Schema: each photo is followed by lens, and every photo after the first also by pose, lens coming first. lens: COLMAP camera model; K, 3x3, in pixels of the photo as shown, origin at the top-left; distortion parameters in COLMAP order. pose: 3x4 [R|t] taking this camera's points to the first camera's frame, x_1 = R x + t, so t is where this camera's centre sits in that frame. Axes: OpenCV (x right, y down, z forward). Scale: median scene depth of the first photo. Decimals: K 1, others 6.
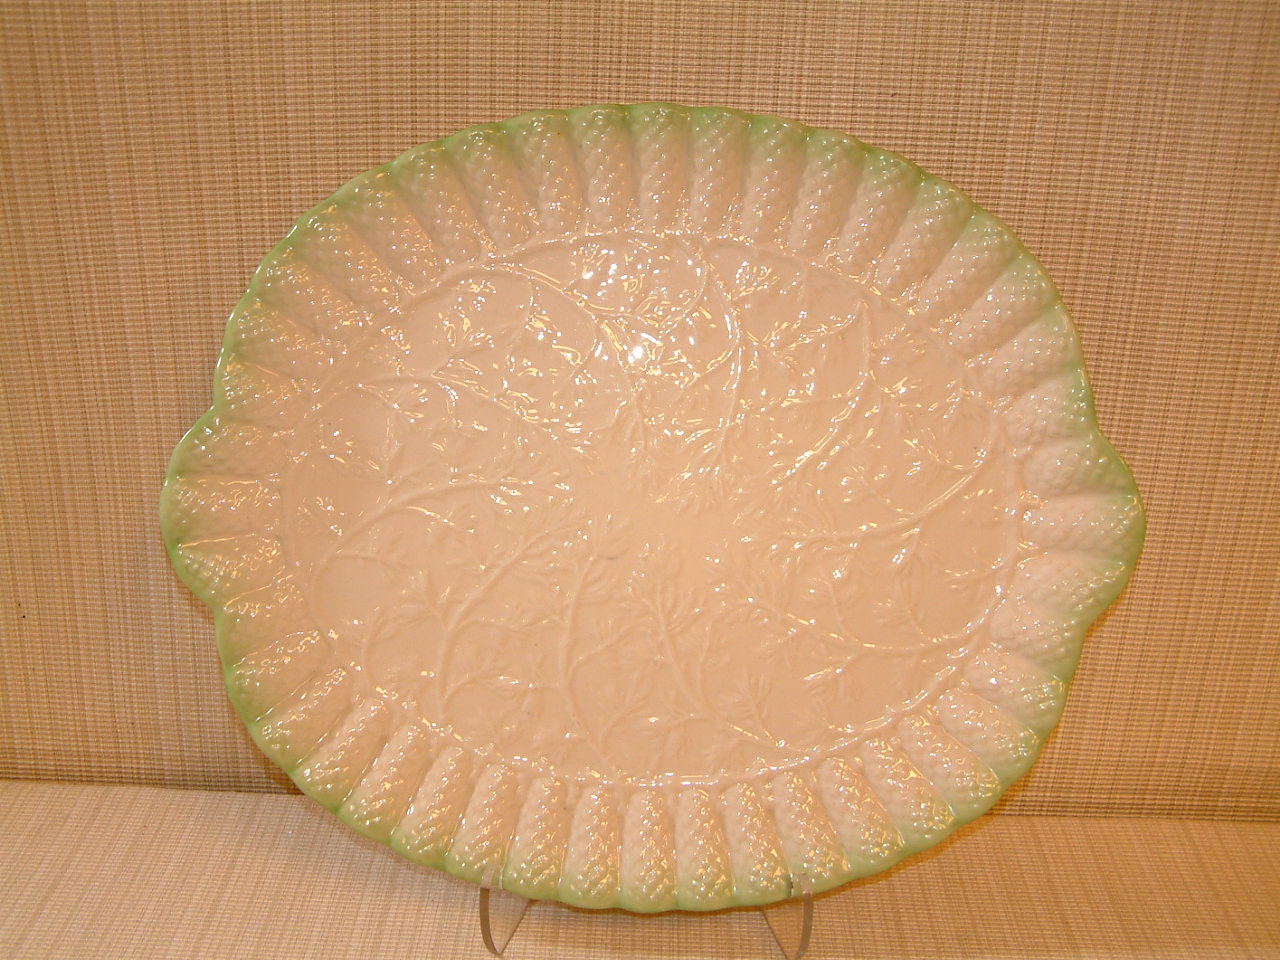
lens RADIAL K [[1539.6, 0, 640.0], [0, 1539.6, 480.0], [0, 0, 1]] dist [-0.155580, 0.254949]
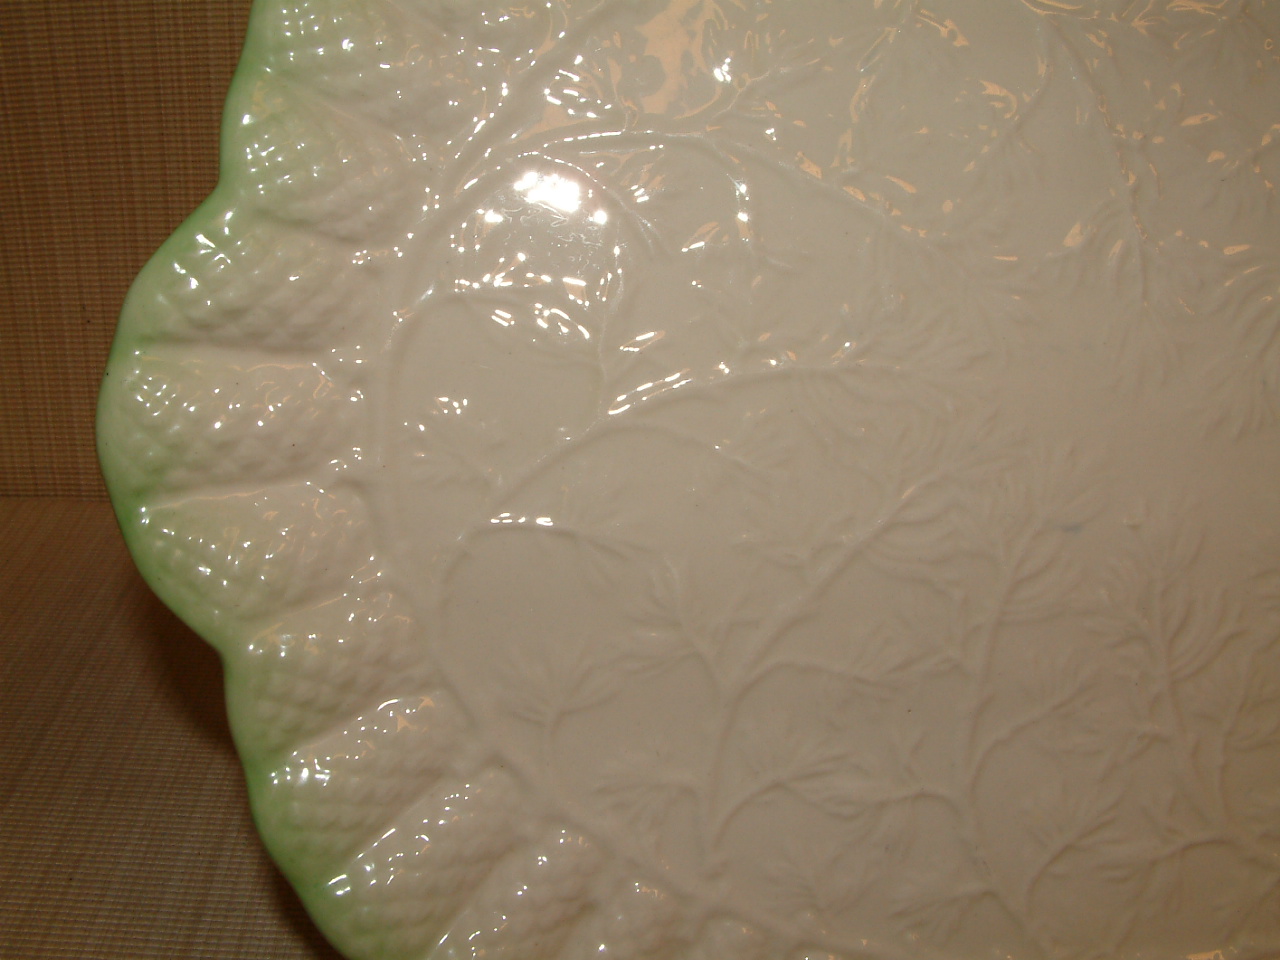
lens RADIAL K [[1462.9, 0, 640.0], [0, 1462.9, 480.0], [0, 0, 1]] dist [-0.196108, 0.012325]
pose [[0.997576, -0.002242, 0.069547, -0.185400], [-0.001155, 0.998810, 0.048763, 0.014573], [-0.069573, -0.048725, 0.996386, 0.570891]]
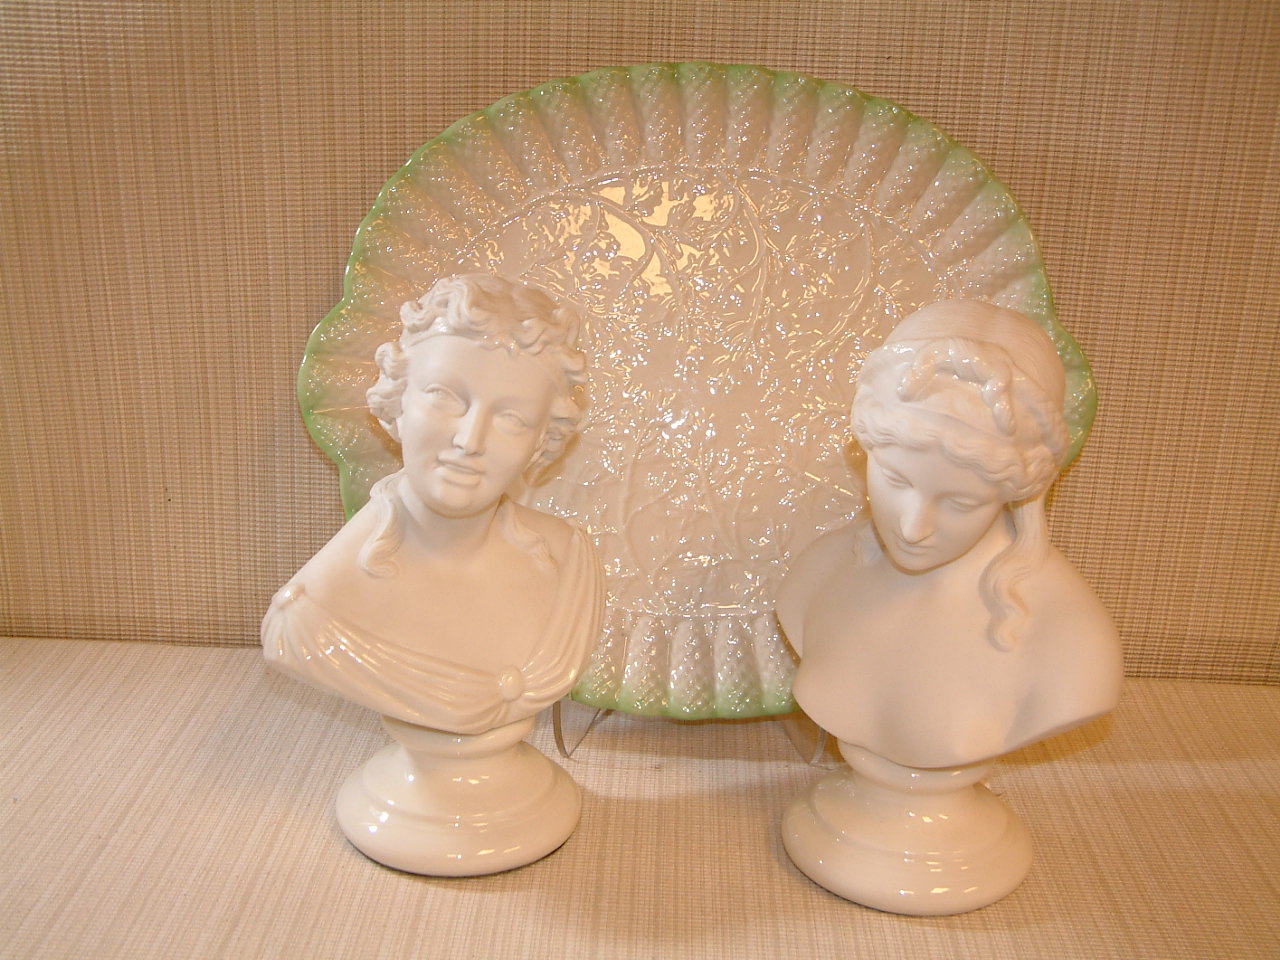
lens RADIAL K [[1539.6, 0, 640.0], [0, 1539.6, 480.0], [0, 0, 1]] dist [-0.155580, 0.254949]
pose [[0.999739, 0.002604, -0.022682, -0.008432], [-0.004175, 0.997572, -0.069516, 0.181114], [0.022445, 0.069593, 0.997323, -0.227093]]
